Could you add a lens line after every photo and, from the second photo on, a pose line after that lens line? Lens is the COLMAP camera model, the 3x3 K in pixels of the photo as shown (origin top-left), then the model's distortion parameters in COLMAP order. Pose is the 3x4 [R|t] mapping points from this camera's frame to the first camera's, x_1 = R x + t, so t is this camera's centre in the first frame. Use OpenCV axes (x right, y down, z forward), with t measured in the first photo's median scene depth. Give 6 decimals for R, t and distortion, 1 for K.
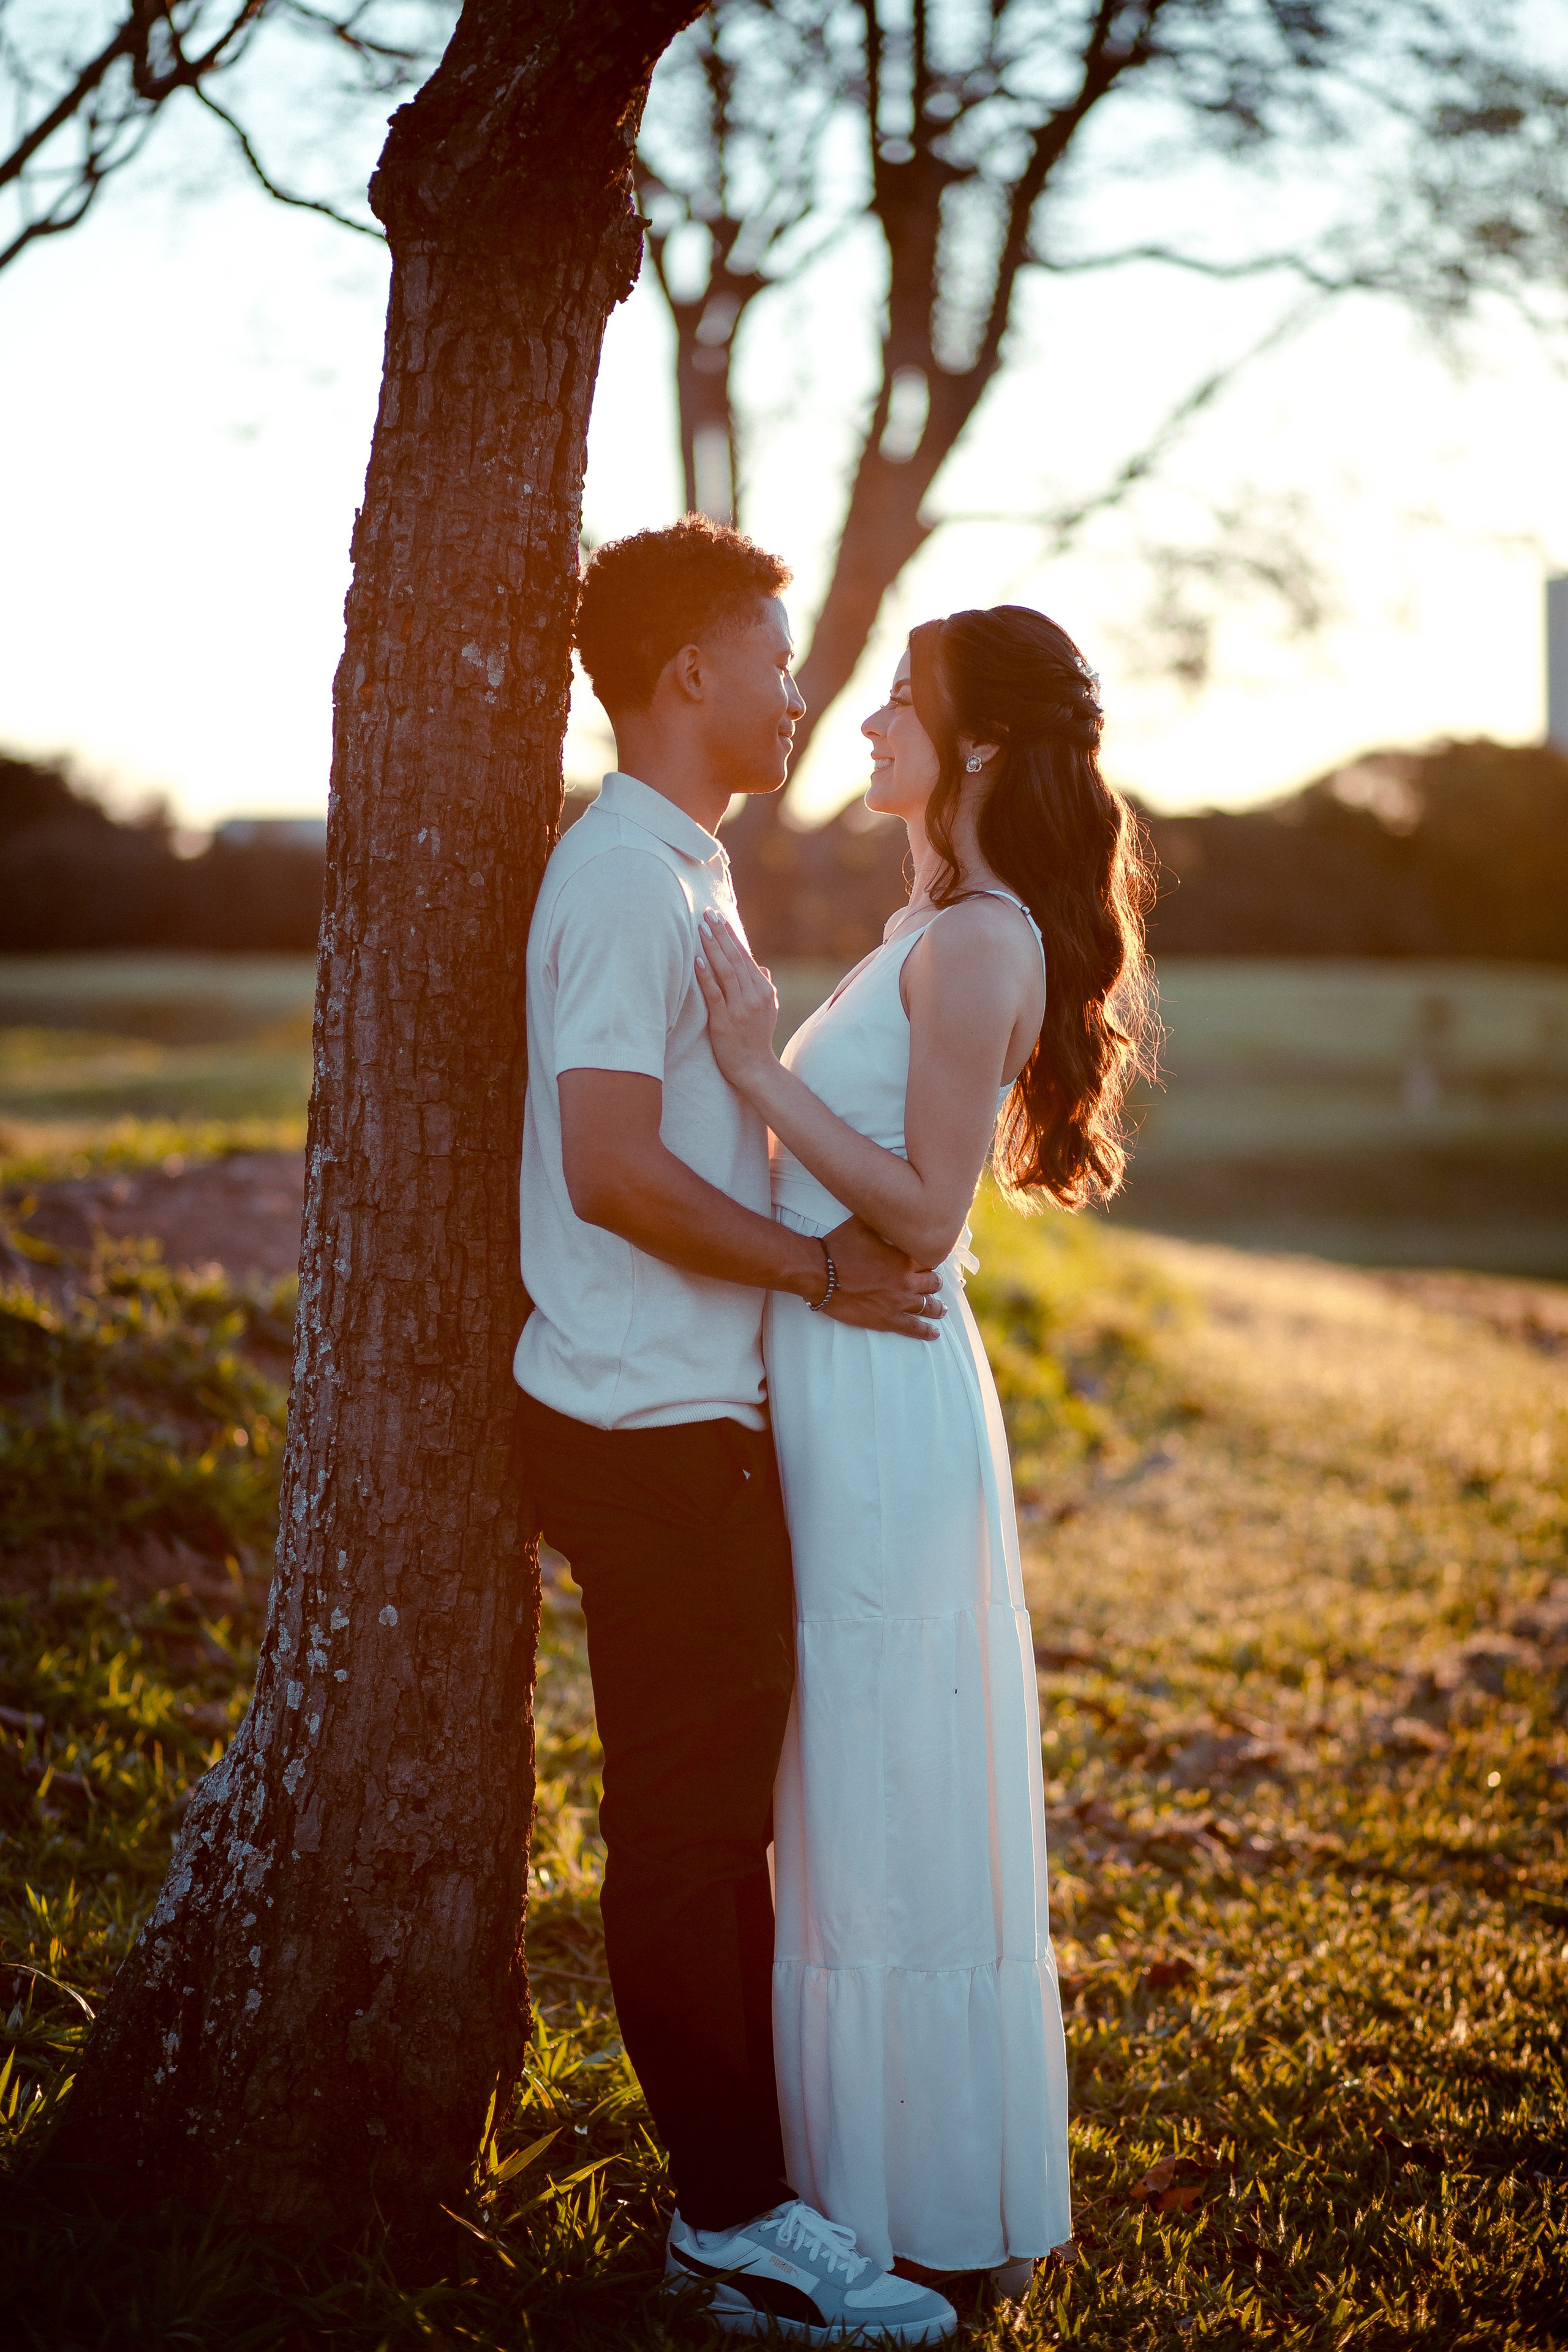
lens RADIAL K [[5731.3, 0, 784.0], [0, 5731.3, 1176.0], [0, 0, 1]] dist [-0.051230, -1.391570]
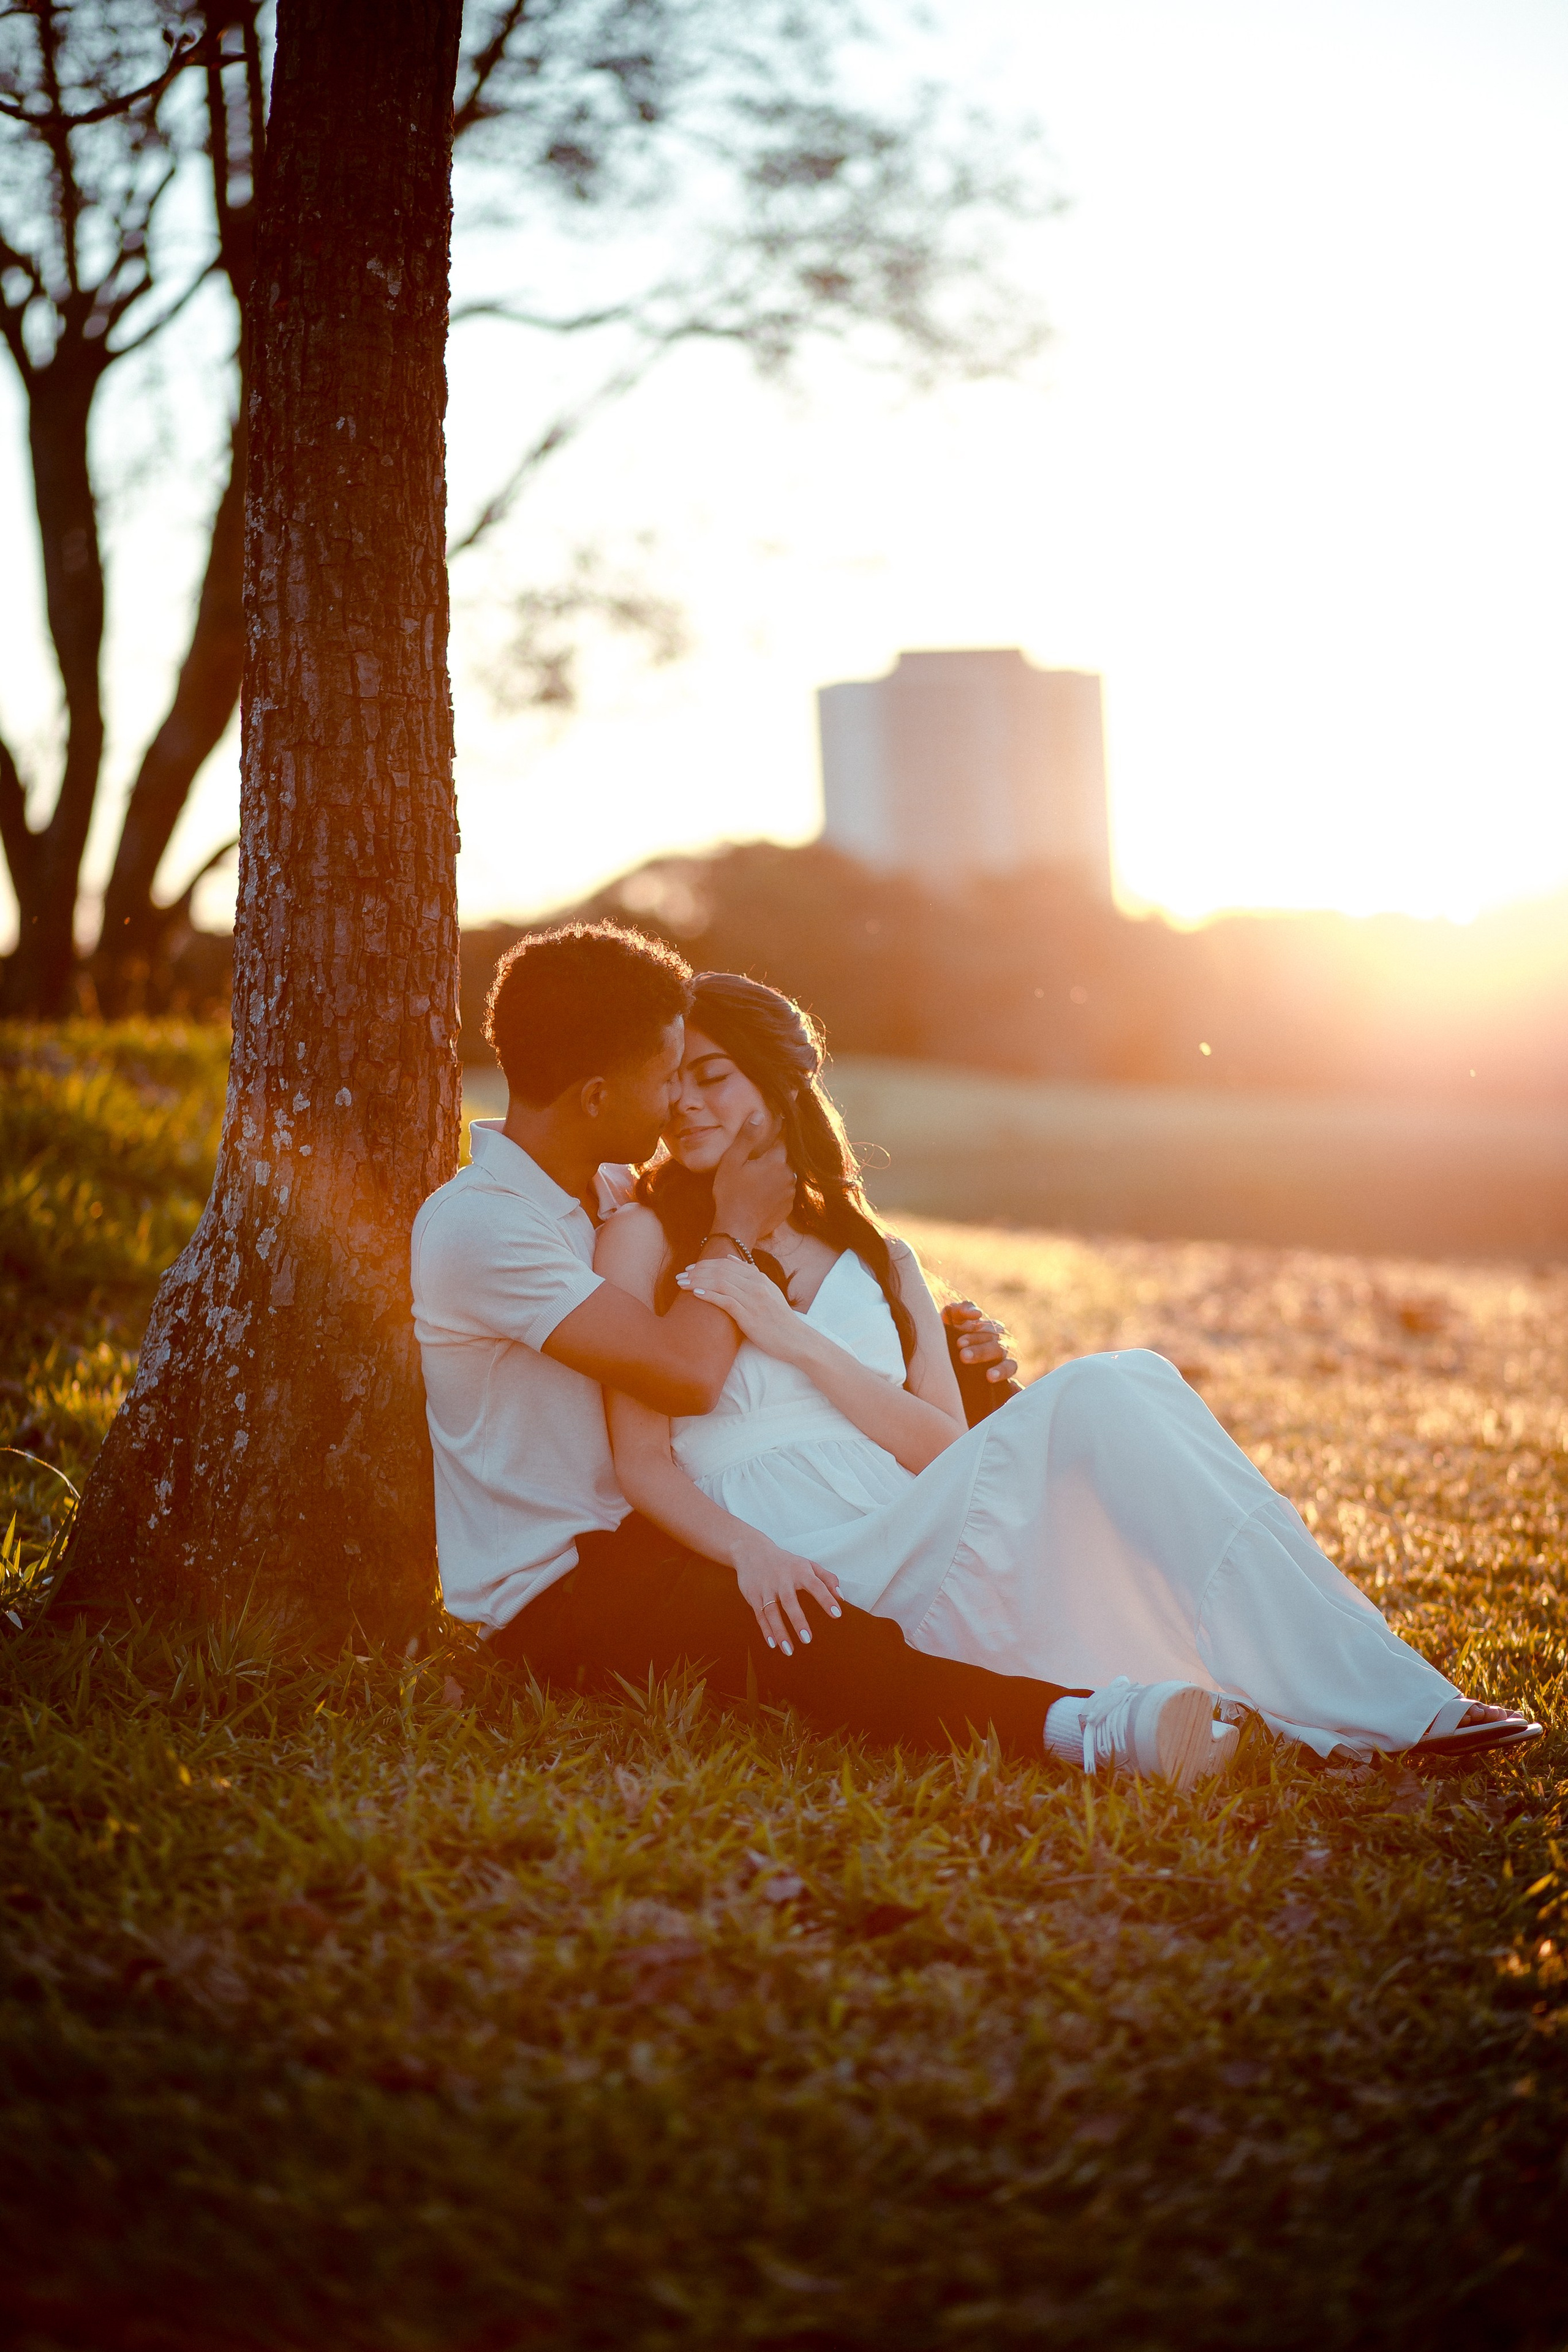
lens RADIAL K [[5731.3, 0, 784.0], [0, 5731.3, 1176.0], [0, 0, 1]] dist [-0.051230, -1.391570]
pose [[0.990969, -0.049512, 0.124616, -0.124977], [0.052513, 0.998401, -0.020913, 0.120633], [-0.123381, 0.027268, 0.991985, -0.153846]]
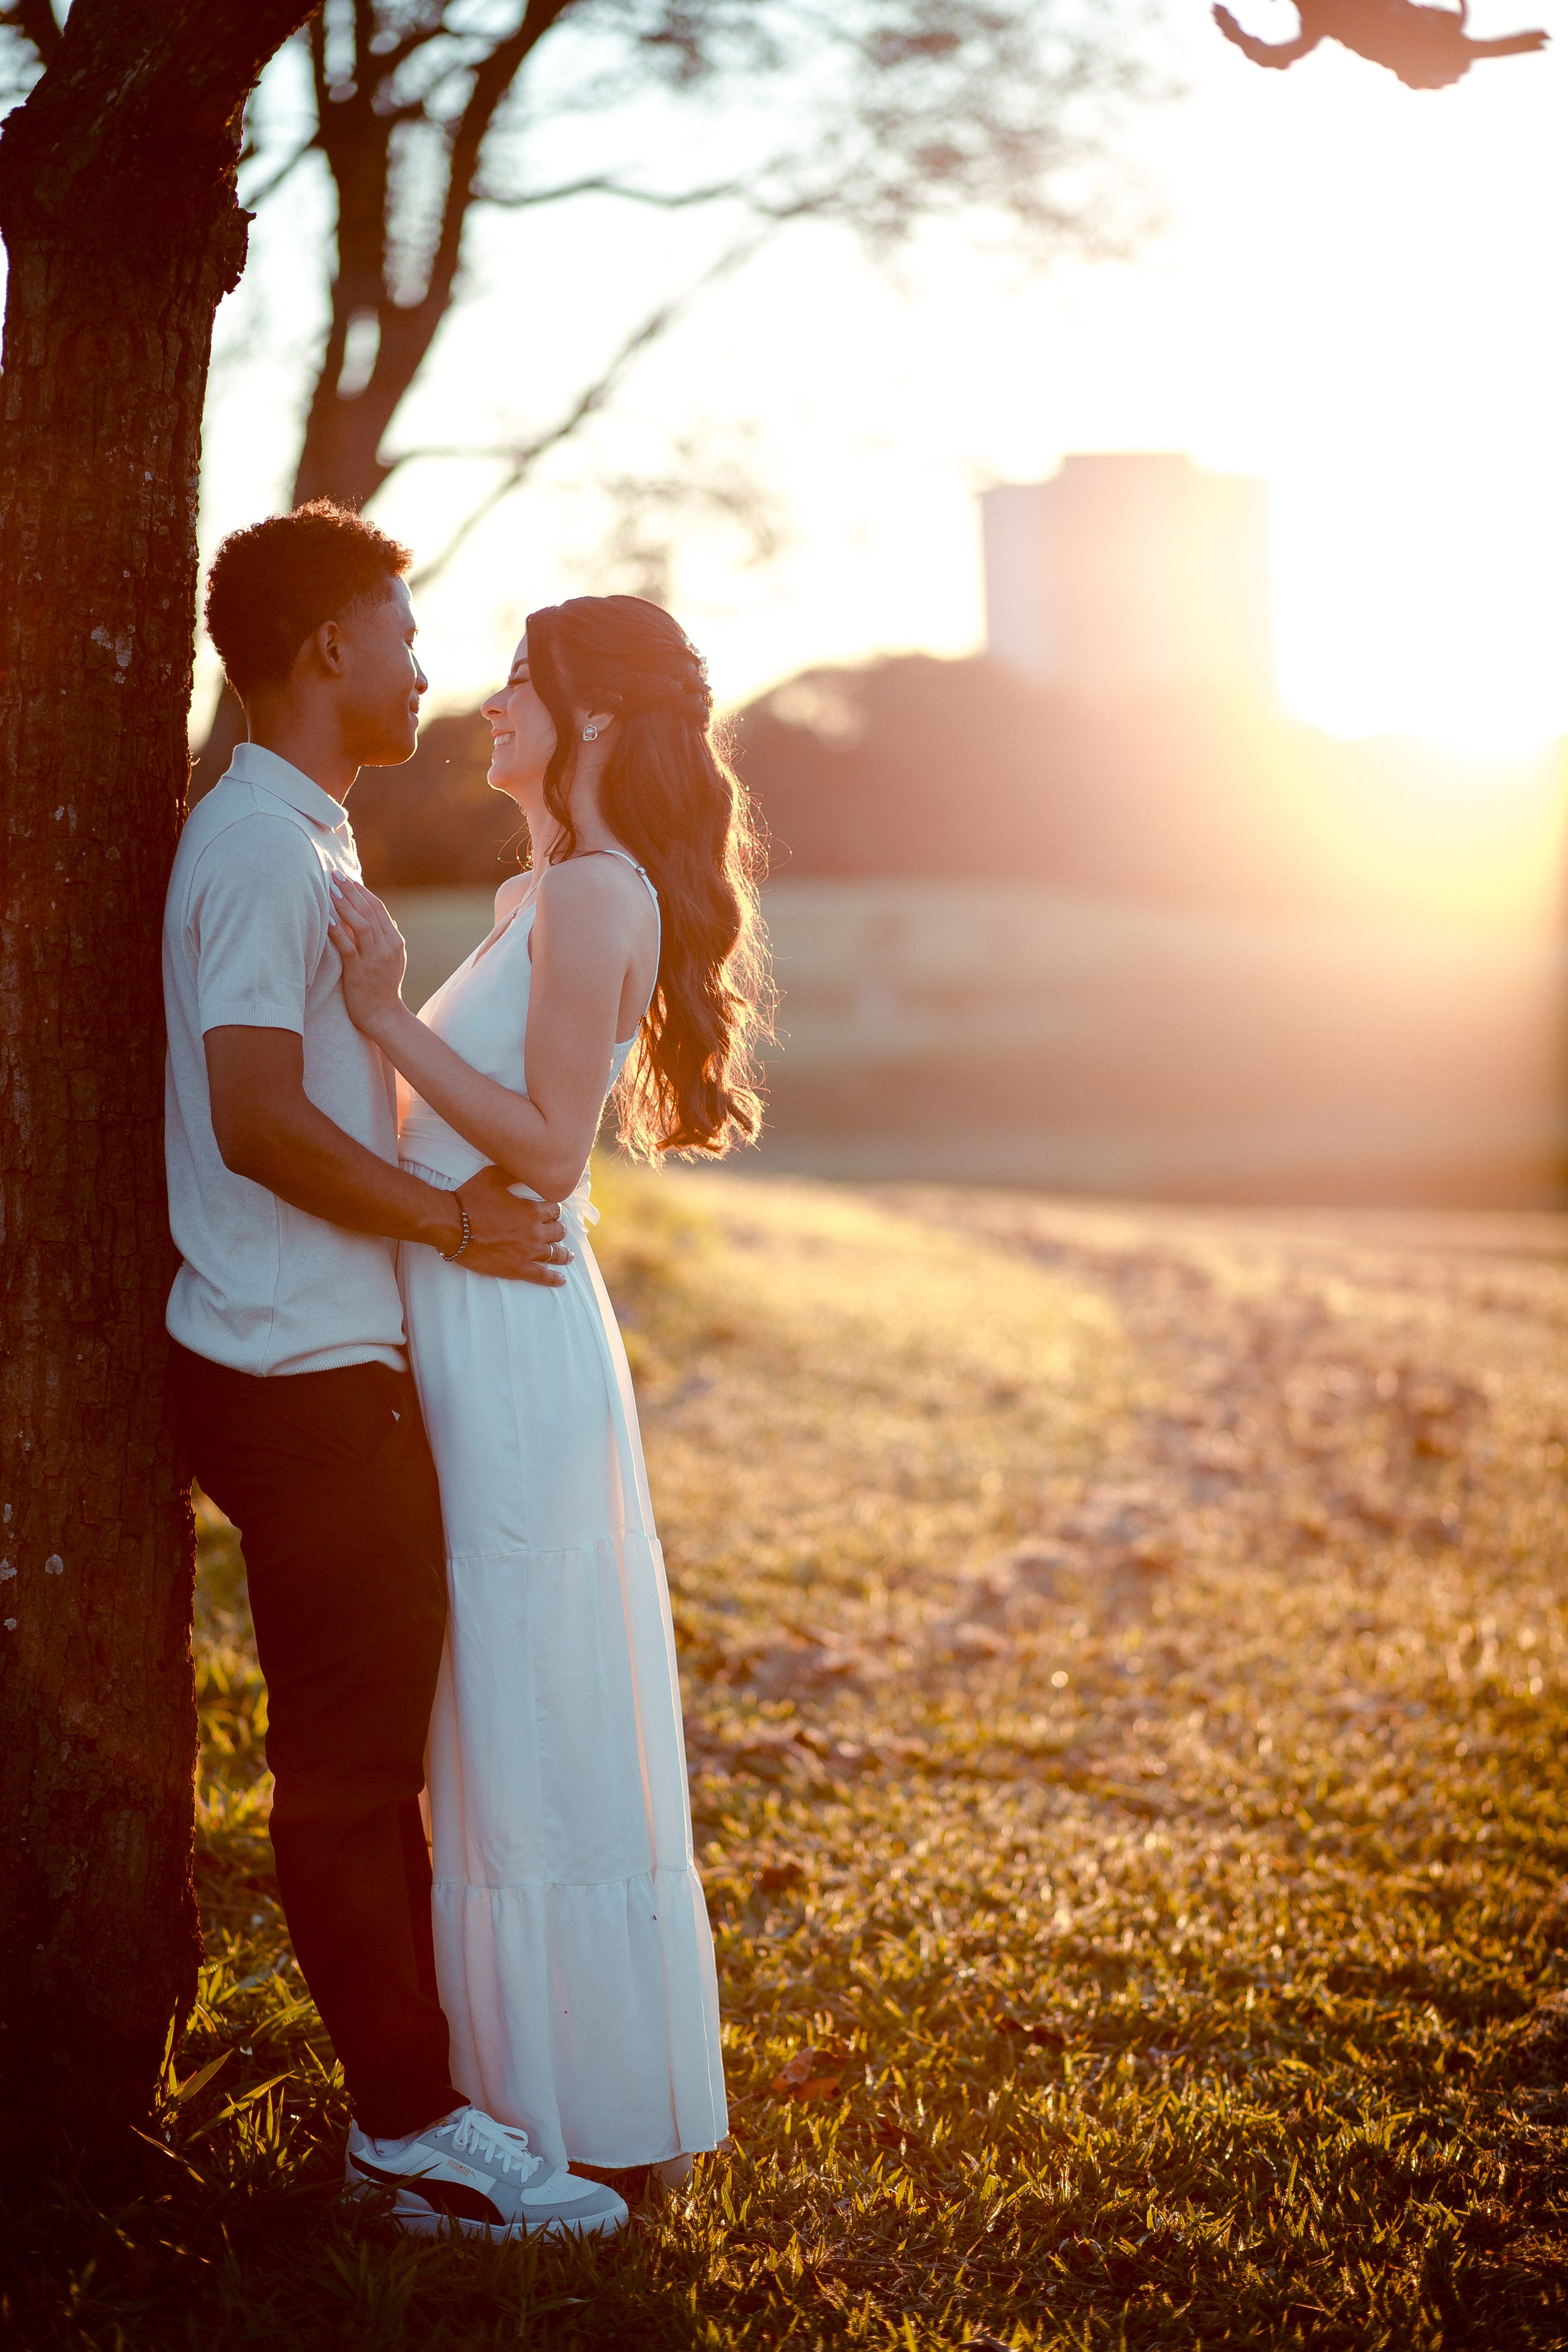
lens RADIAL K [[5731.3, 0, 784.0], [0, 5731.3, 1176.0], [0, 0, 1]] dist [-0.051230, -1.391570]
pose [[0.994768, -0.036902, 0.095265, -0.033453], [0.035674, 0.999257, 0.014562, -0.004076], [-0.095731, -0.011088, 0.995345, -0.045060]]
